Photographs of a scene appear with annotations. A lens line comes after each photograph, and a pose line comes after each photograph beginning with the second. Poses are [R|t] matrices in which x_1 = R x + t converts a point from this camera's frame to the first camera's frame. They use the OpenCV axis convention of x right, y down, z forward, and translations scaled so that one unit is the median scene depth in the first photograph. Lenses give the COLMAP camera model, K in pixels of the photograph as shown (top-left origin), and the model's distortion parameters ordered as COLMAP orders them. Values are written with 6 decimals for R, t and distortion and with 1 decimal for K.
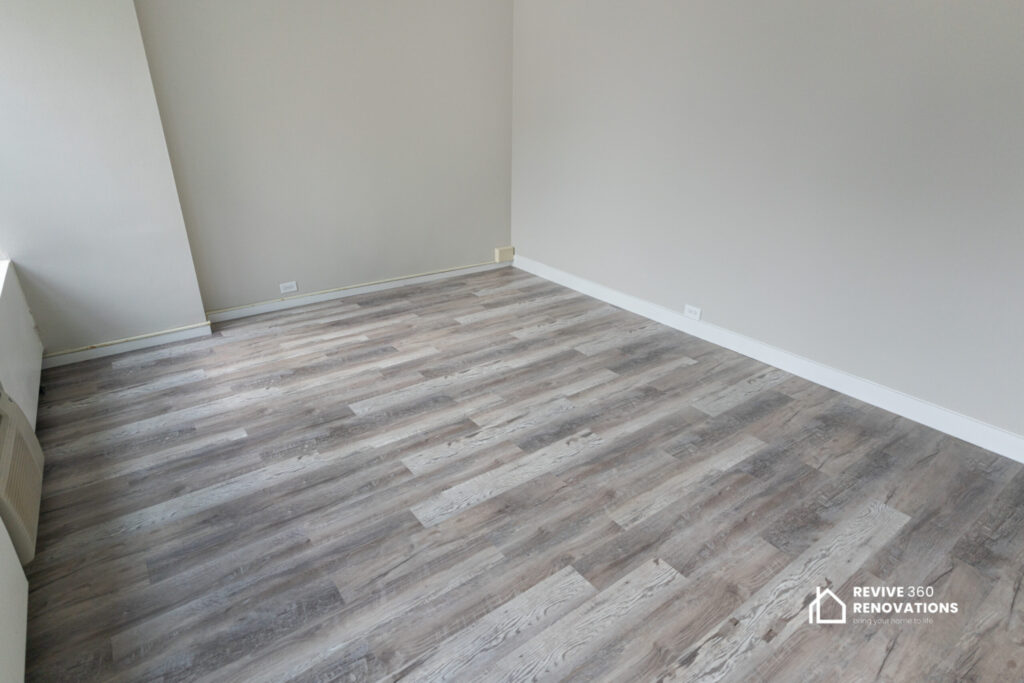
lens RADIAL K [[597.4, 0, 512.0], [0, 597.4, 341.5], [0, 0, 1]] dist [0.004303, 0.001298]
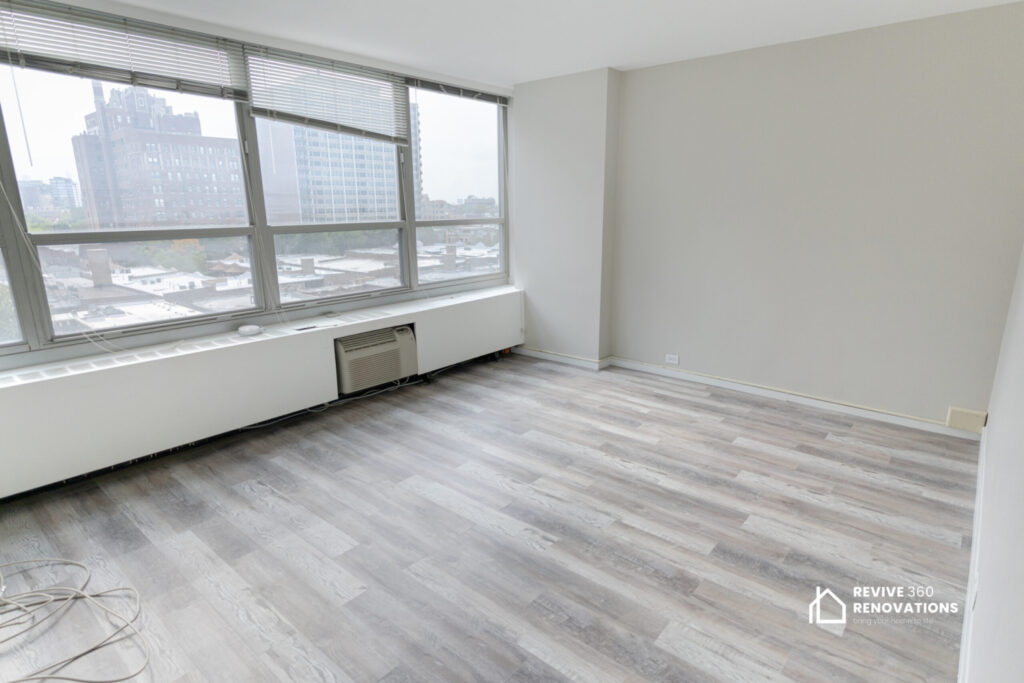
lens RADIAL K [[581.0, 0, 473.8], [0, 581.0, 339.7], [0, 0, 1]] dist [-0.001747, 0.000239]
pose [[0.149292, 0.215808, -0.964955, 0.744318], [-0.368409, 0.917766, 0.148257, -0.178587], [0.917598, 0.333365, 0.216521, 0.490845]]
